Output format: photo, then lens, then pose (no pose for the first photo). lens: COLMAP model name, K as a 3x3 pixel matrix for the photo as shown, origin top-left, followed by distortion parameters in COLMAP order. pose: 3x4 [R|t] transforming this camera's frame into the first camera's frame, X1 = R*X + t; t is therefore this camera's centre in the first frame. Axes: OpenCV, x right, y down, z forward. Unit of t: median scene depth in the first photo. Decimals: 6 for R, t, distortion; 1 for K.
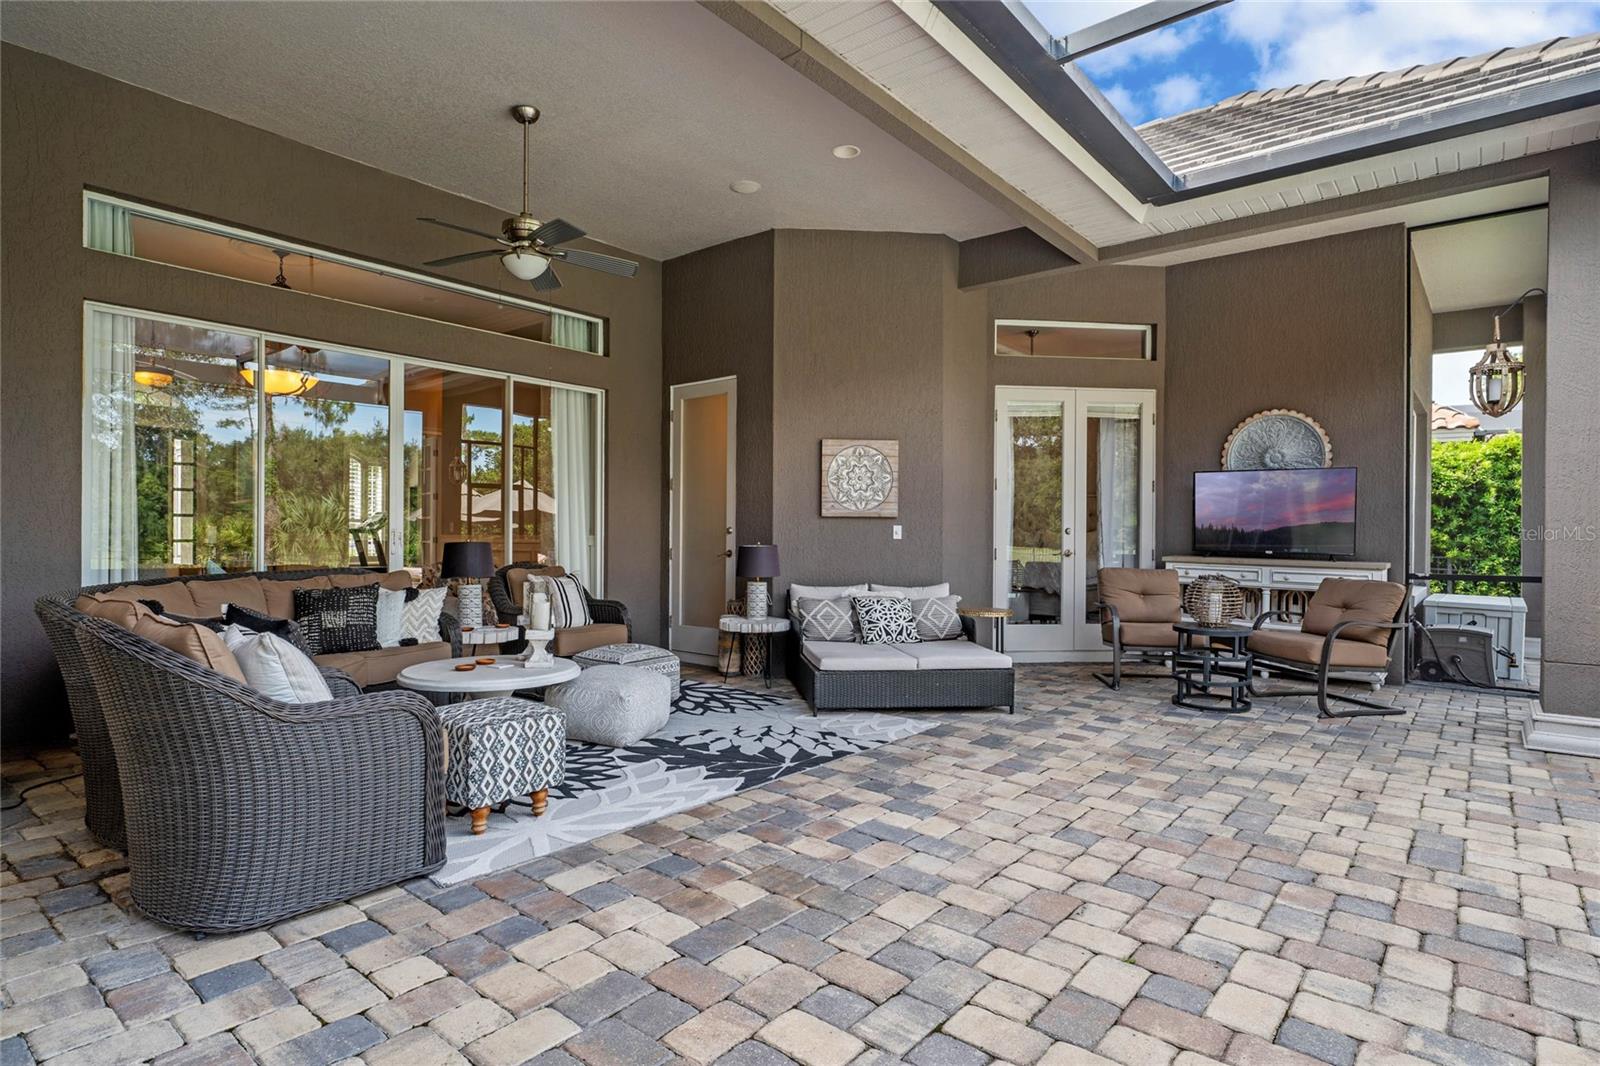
lens RADIAL K [[834.2, 0, 800.0], [0, 834.2, 533.0], [0, 0, 1]] dist [-0.006096, -0.001126]
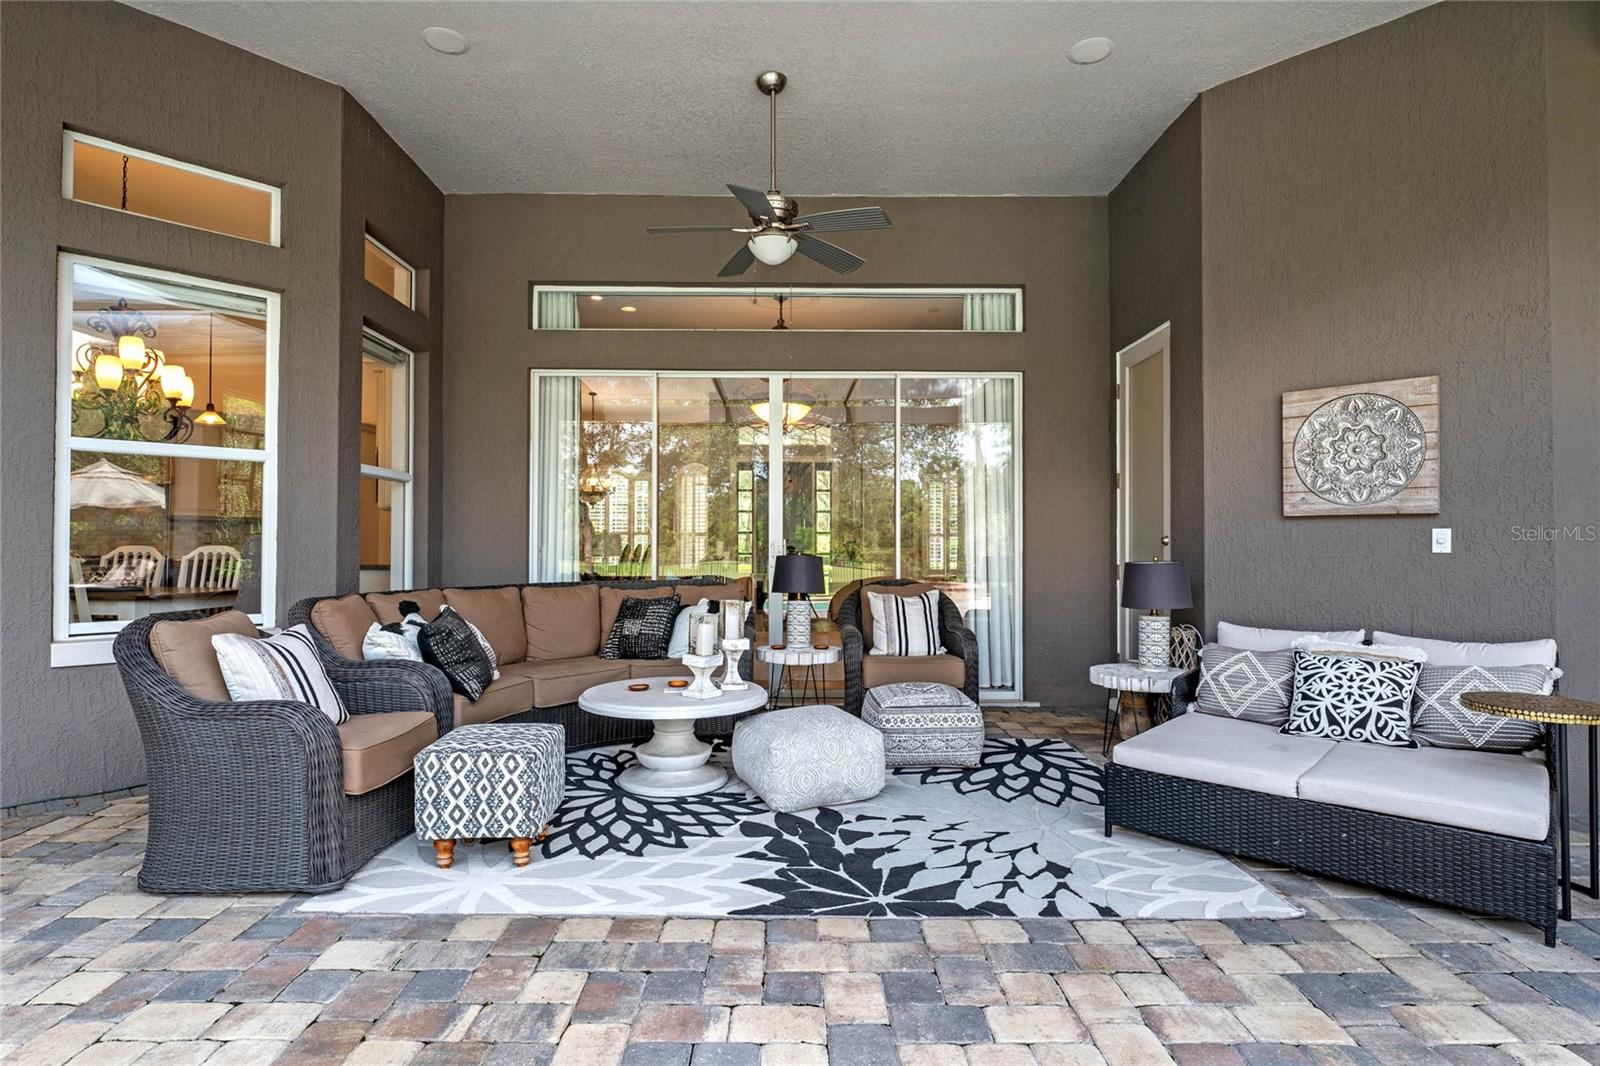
lens RADIAL K [[830.7, 0, 800.0], [0, 830.7, 533.0], [0, 0, 1]] dist [-0.003989, -0.000121]
pose [[0.639898, -0.017837, -0.768253, 0.434325], [0.004681, 0.999803, -0.019314, 0.004404], [0.768446, 0.008763, 0.639855, 0.519749]]
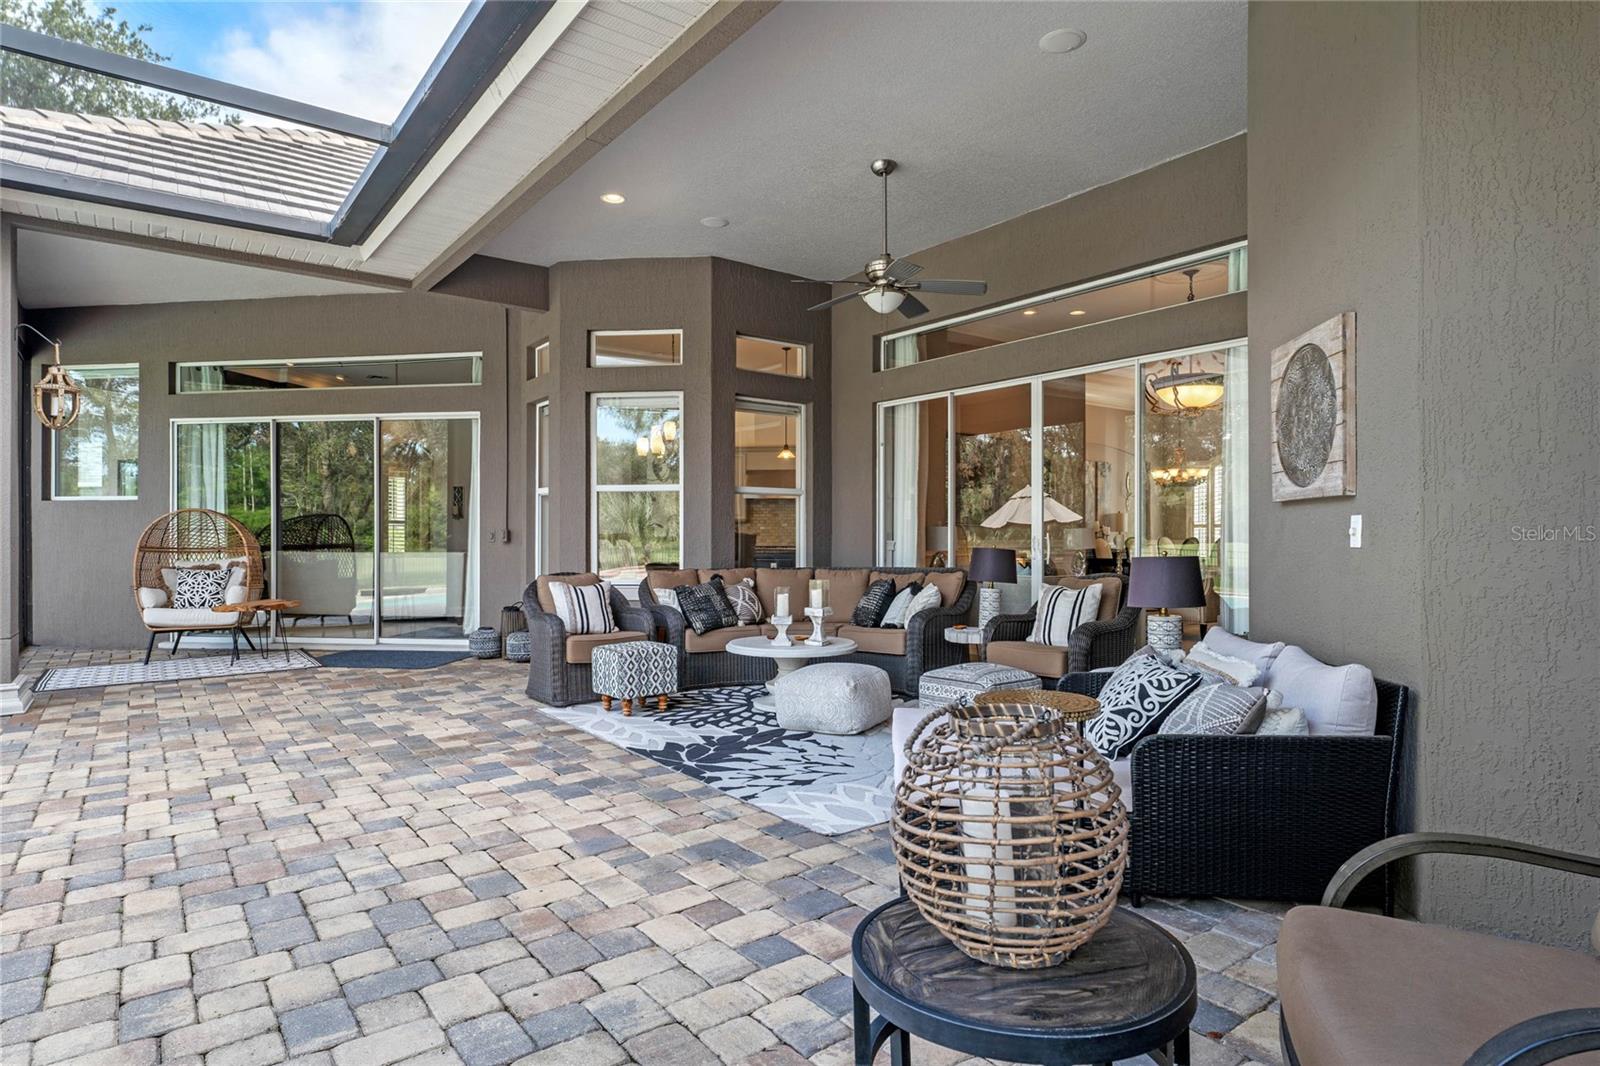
lens RADIAL K [[897.8, 0, 800.0], [0, 897.8, 533.0], [0, 0, 1]] dist [0.002830, 0.001086]
pose [[-0.238838, -0.013096, -0.970971, 1.006246], [0.002321, 0.999899, -0.014057, 0.009214], [0.971057, -0.005611, -0.238784, 1.362638]]
